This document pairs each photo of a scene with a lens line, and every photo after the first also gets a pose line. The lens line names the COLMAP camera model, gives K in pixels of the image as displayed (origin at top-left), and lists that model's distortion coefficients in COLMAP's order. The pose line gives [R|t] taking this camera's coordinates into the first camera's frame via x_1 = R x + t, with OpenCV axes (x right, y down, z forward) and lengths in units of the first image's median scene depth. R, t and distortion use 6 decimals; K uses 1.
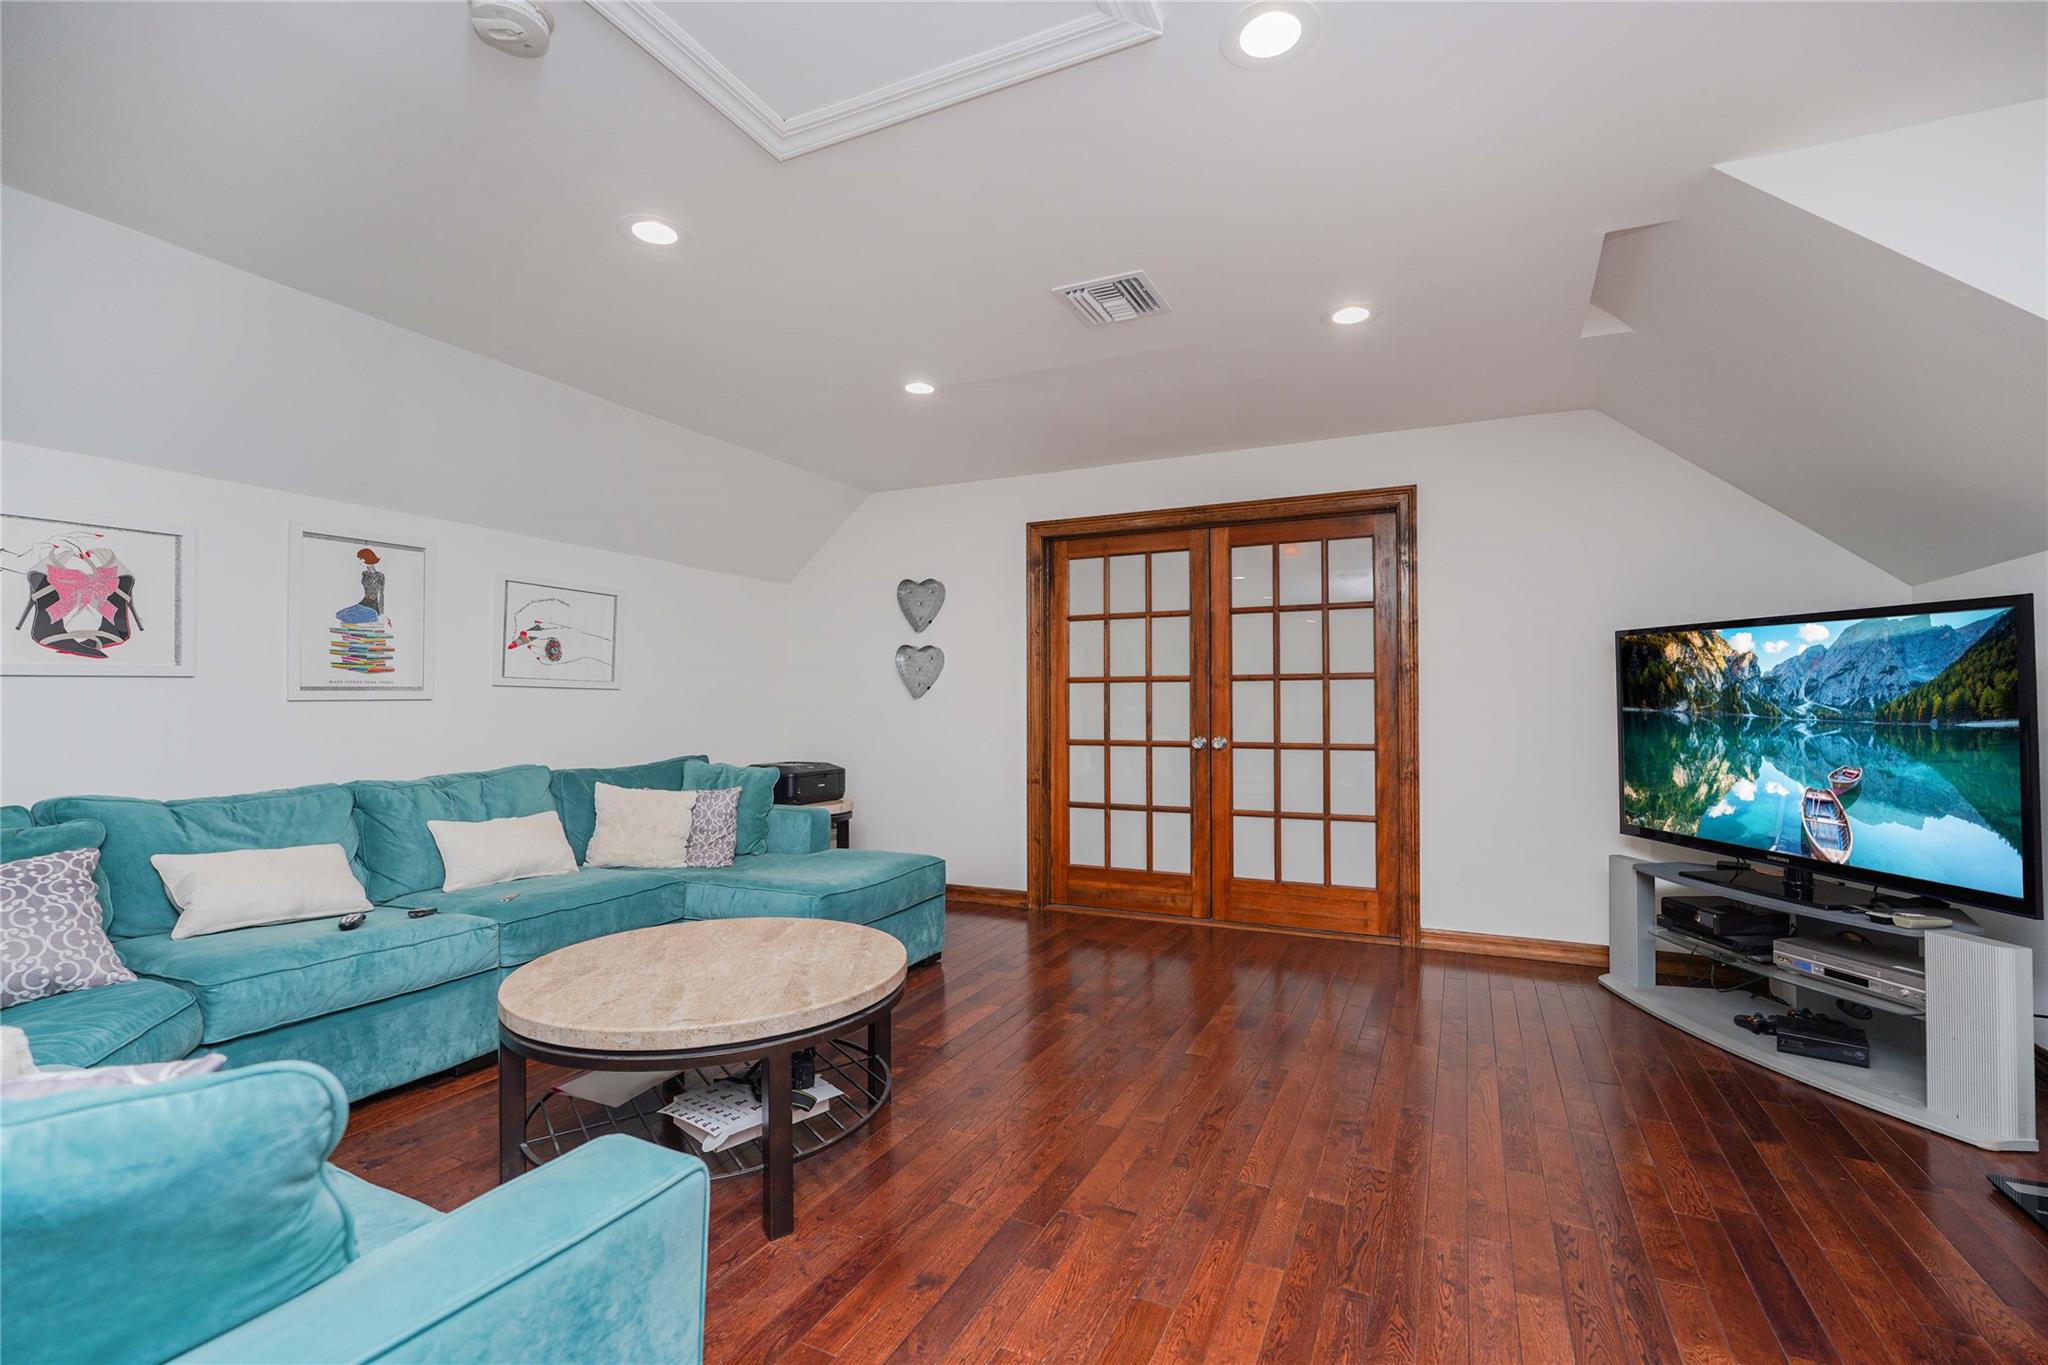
lens RADIAL K [[890.6, 0, 1079.0], [0, 890.6, 684.8], [0, 0, 1]] dist [-0.015256, 0.005800]
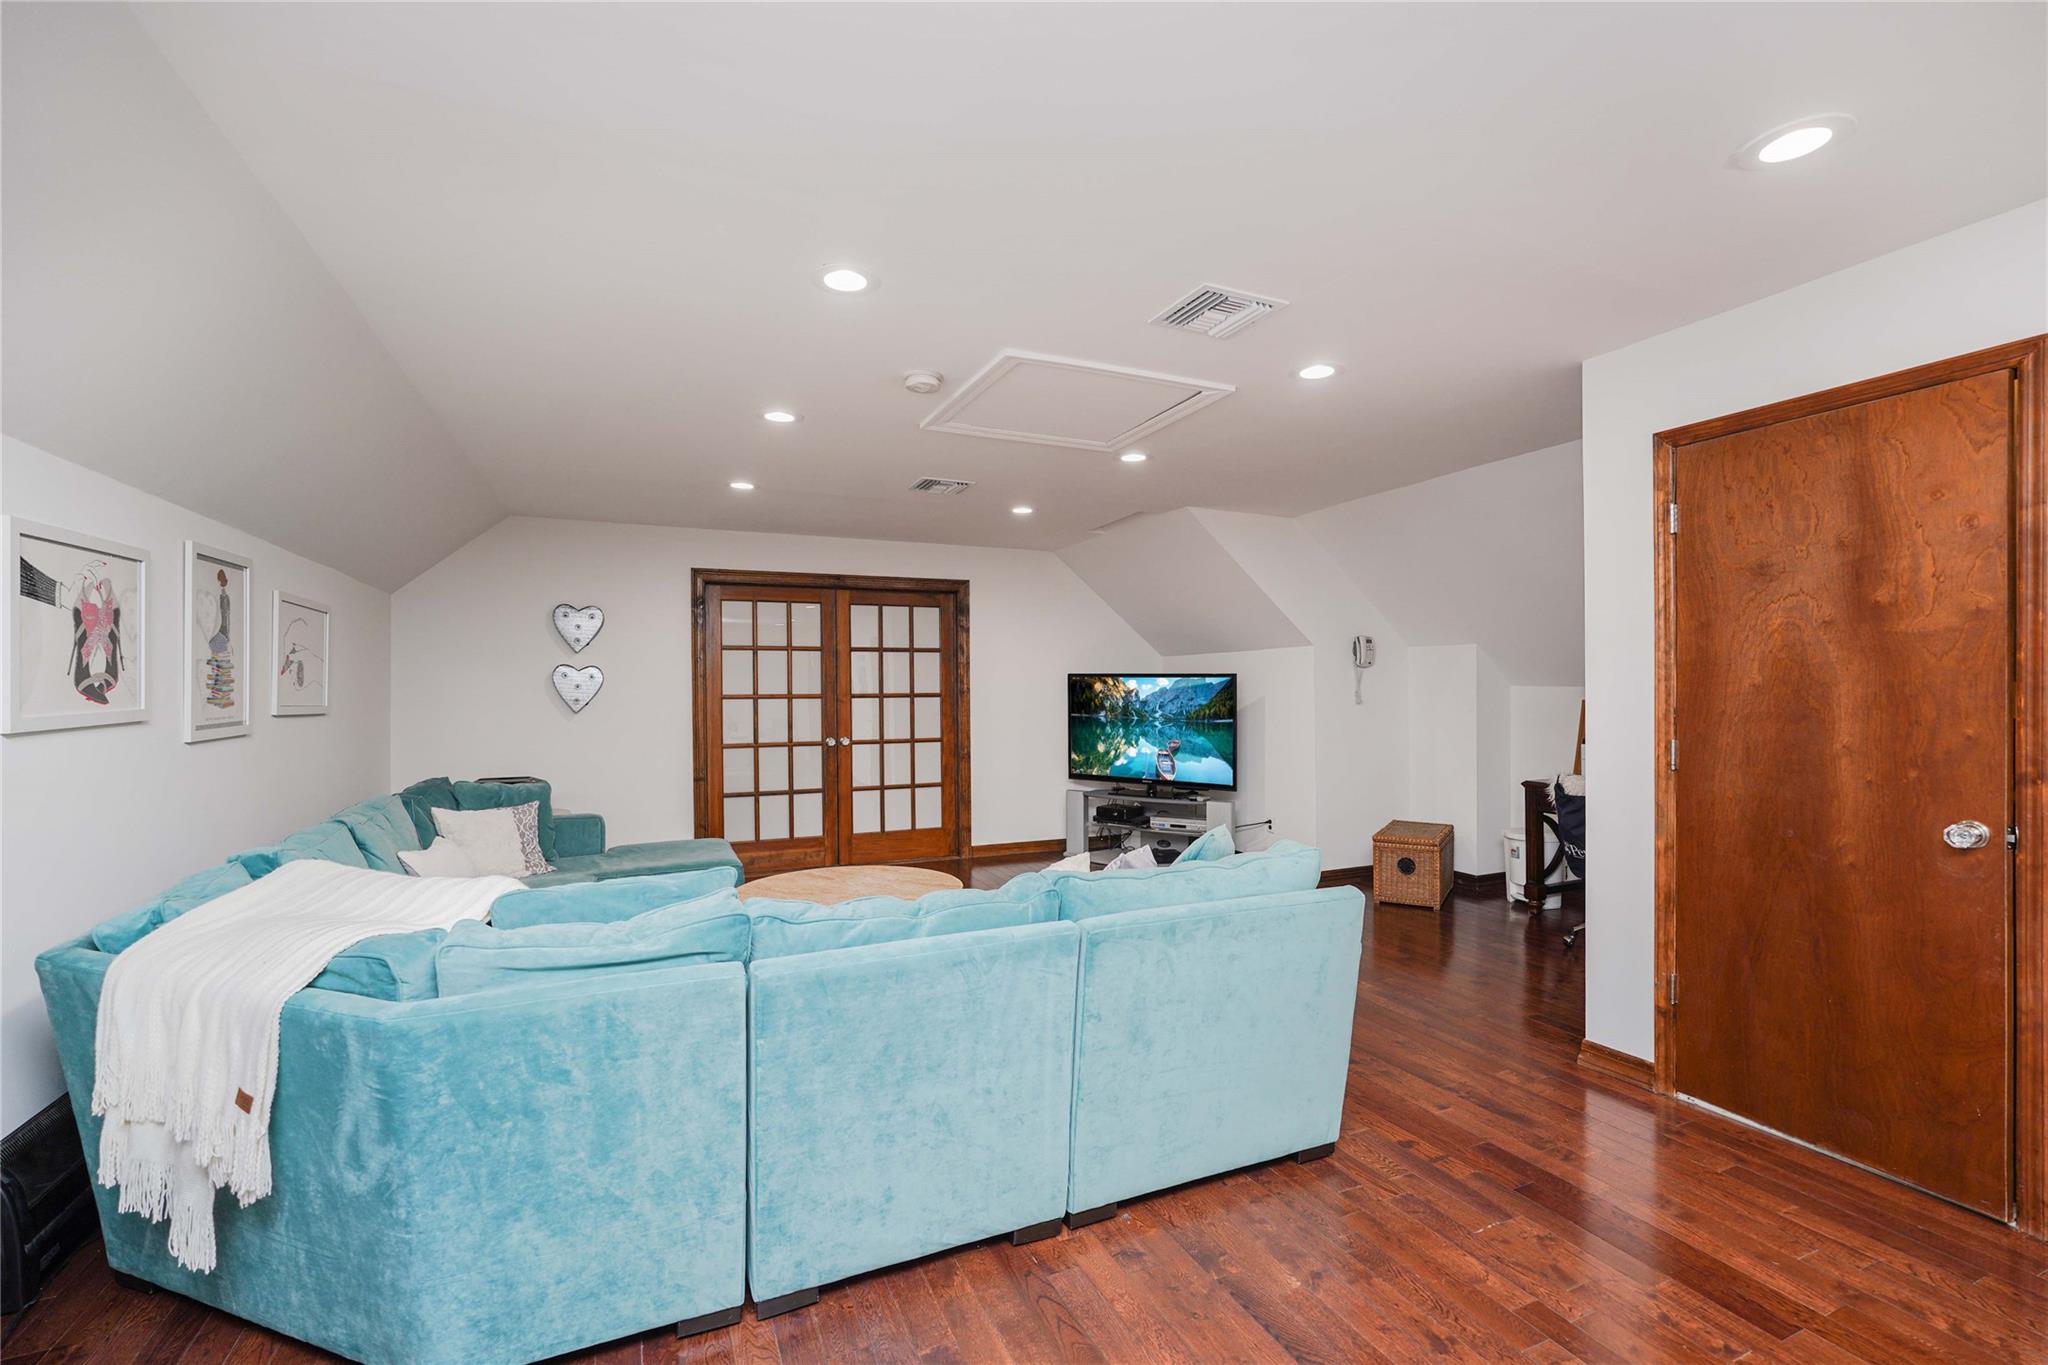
lens RADIAL K [[890.6, 0, 1001.6], [0, 890.6, 681.8], [0, 0, 1]] dist [-0.015256, 0.005800]
pose [[0.656803, 0.002560, 0.754058, -0.995821], [-0.013917, 0.999865, 0.008727, -0.061342], [-0.753934, -0.016226, 0.656750, -0.171482]]
